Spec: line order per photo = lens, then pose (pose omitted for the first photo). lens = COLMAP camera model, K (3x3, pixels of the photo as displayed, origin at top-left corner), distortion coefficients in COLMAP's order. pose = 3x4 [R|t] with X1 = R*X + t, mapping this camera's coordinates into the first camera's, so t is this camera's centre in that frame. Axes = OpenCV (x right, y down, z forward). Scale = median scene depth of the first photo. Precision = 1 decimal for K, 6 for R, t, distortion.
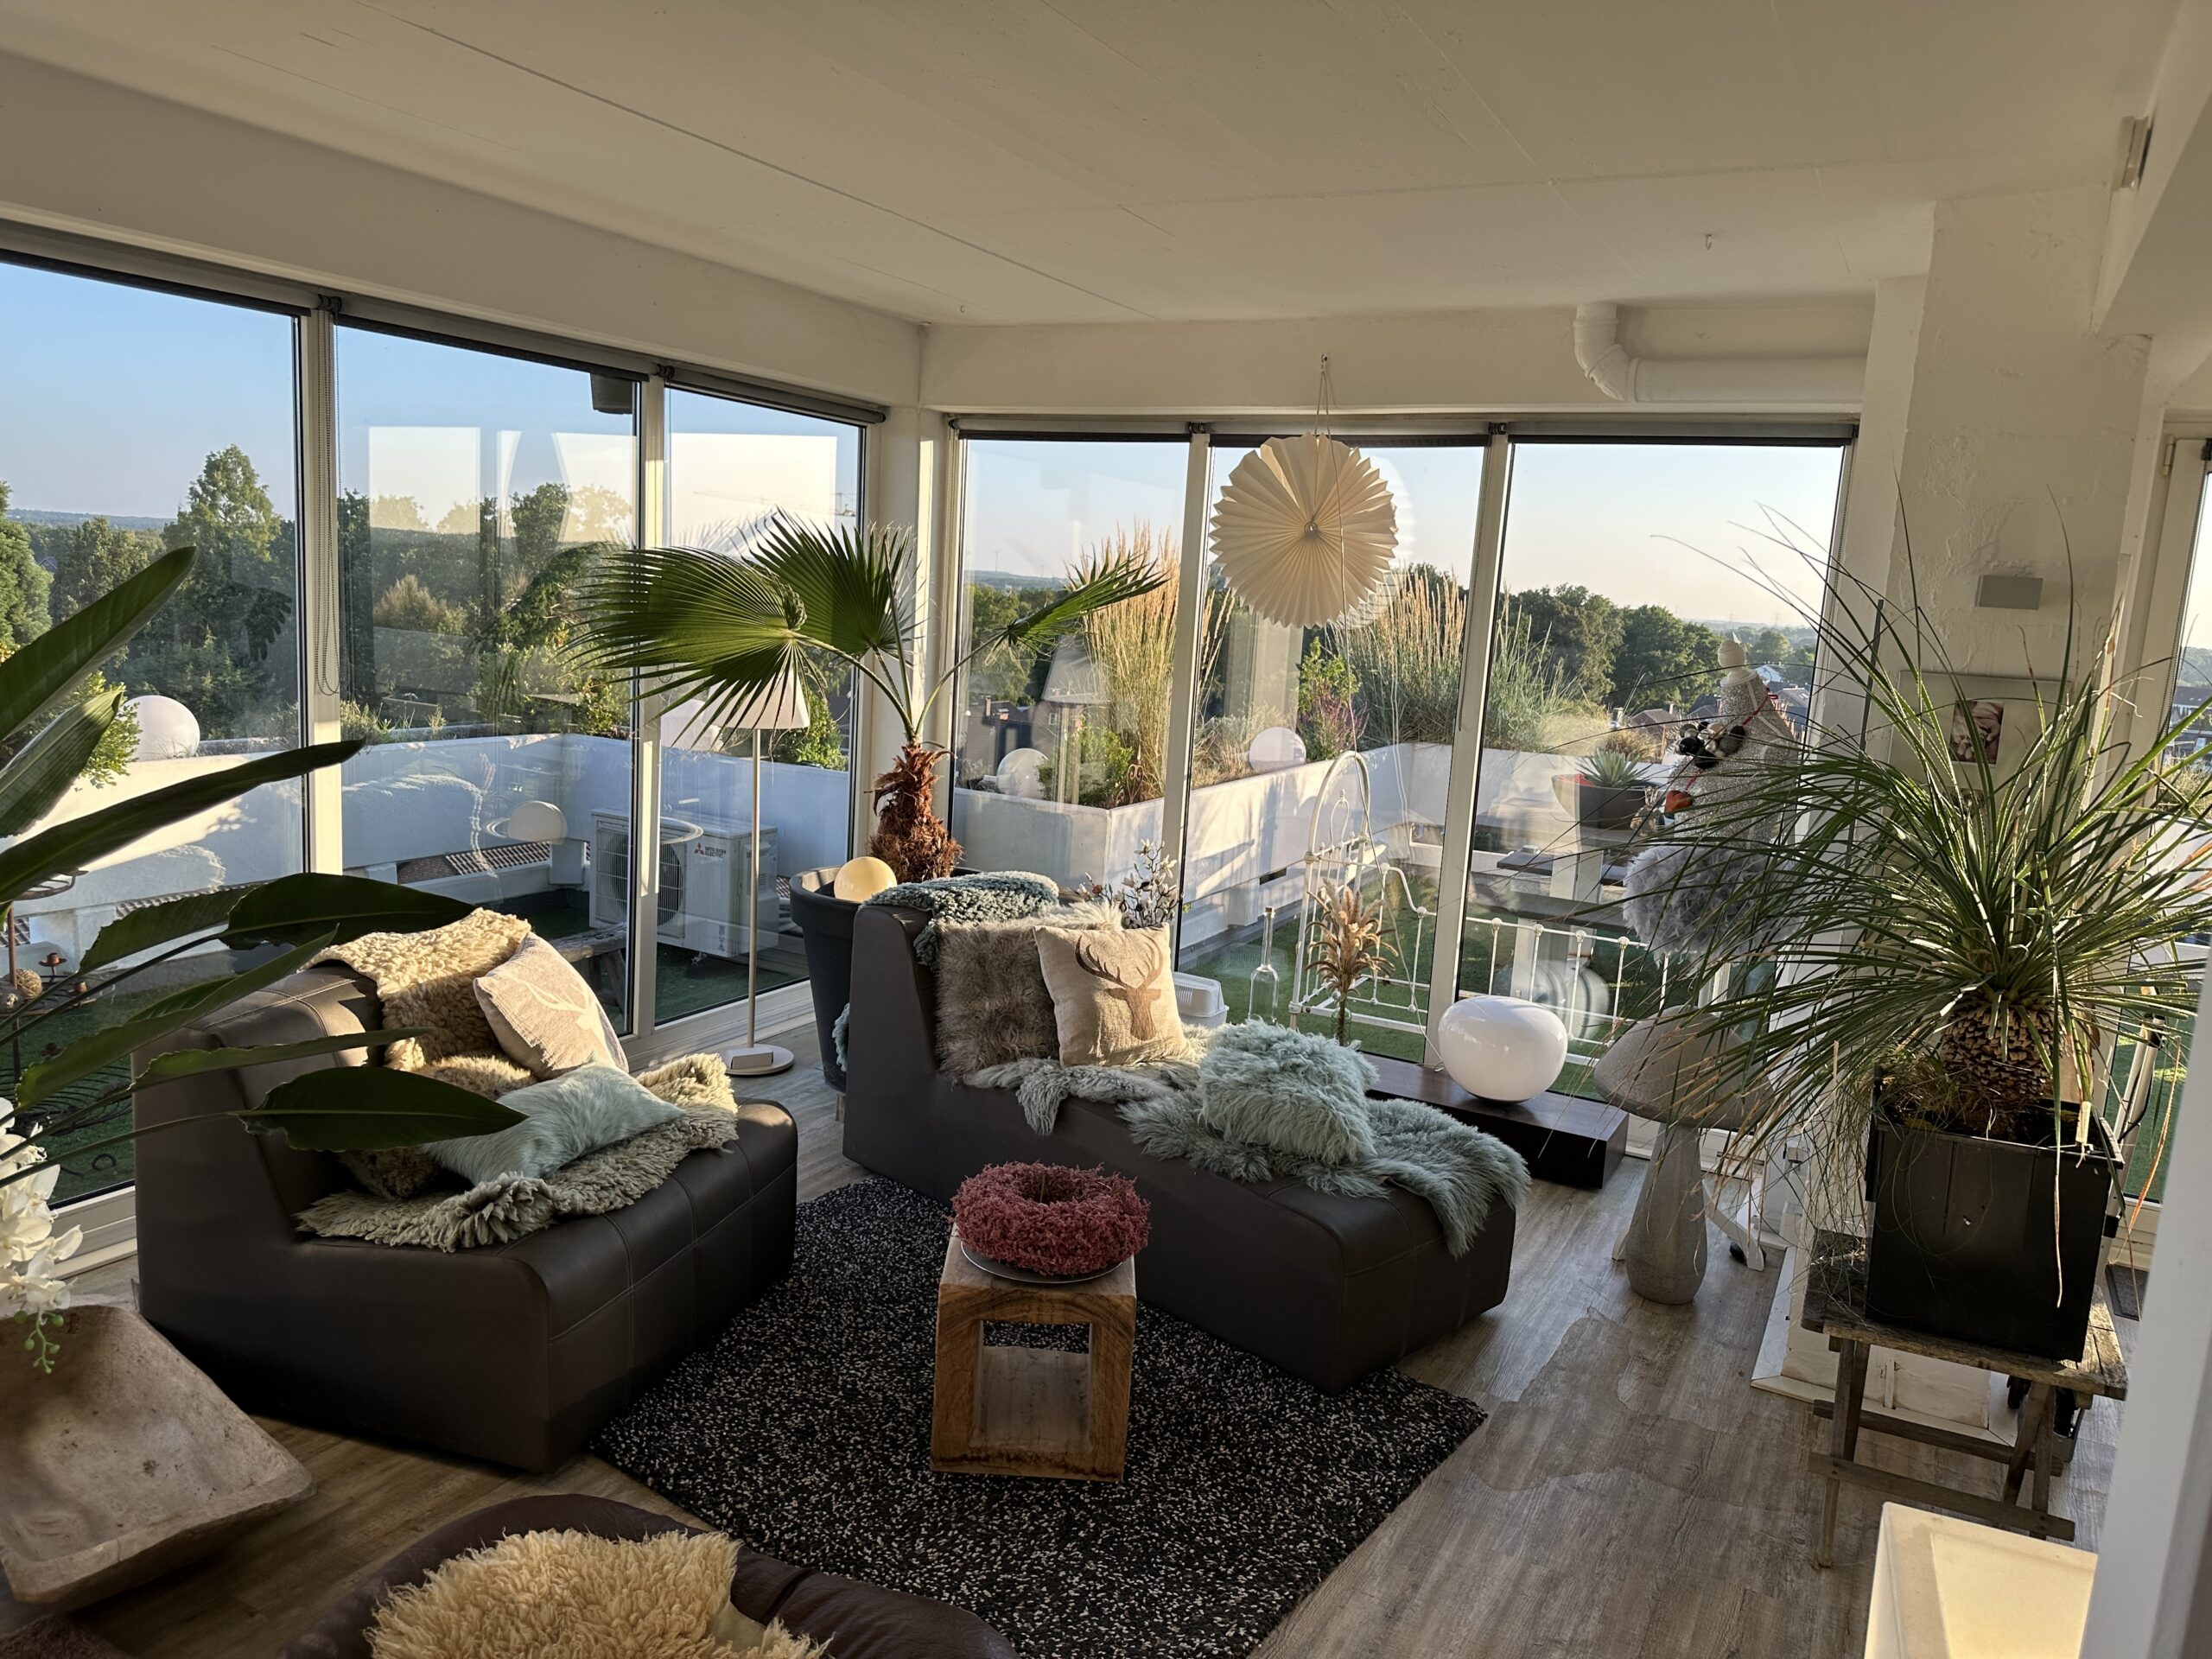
lens RADIAL K [[1554.1, 0, 1106.0], [0, 1554.1, 829.5], [0, 0, 1]] dist [0.163768, -0.293942]
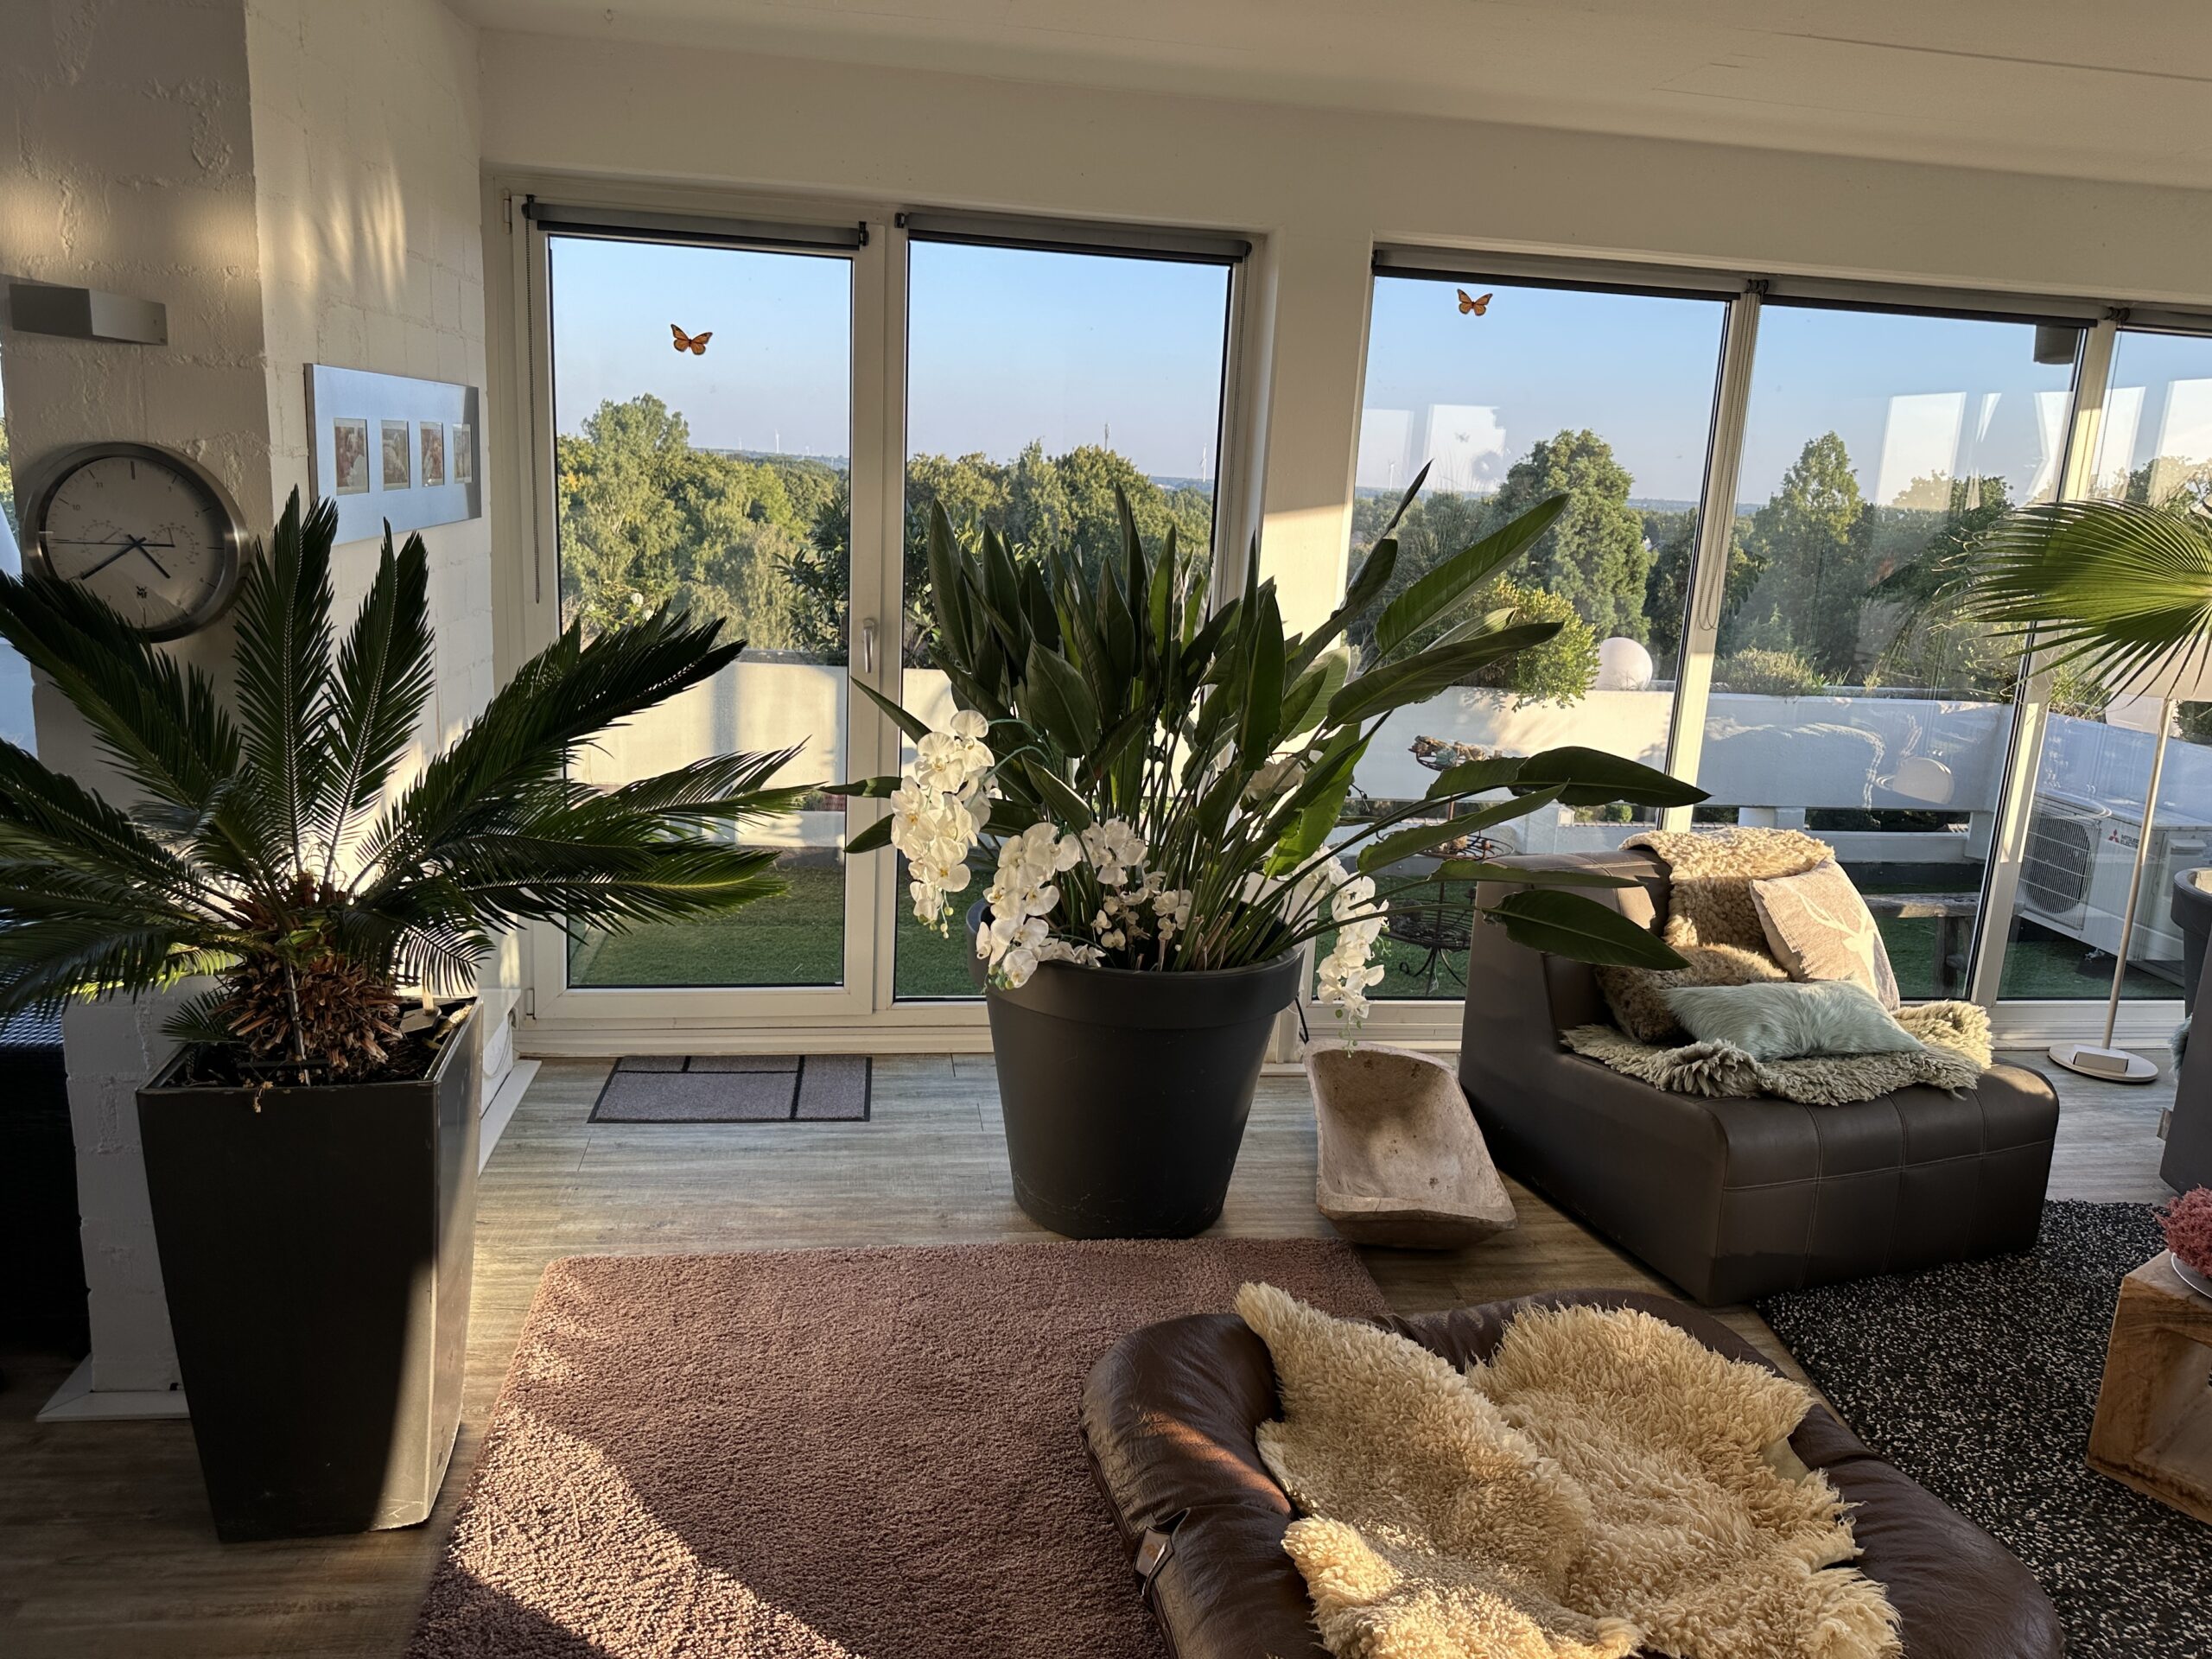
lens RADIAL K [[1565.3, 0, 1113.0], [0, 1565.3, 832.7], [0, 0, 1]] dist [0.163264, -0.271345]
pose [[0.610863, 0.146489, -0.778067, 0.198762], [-0.139994, 0.987234, 0.075960, 0.038971], [0.779261, 0.062524, 0.623572, -0.056246]]
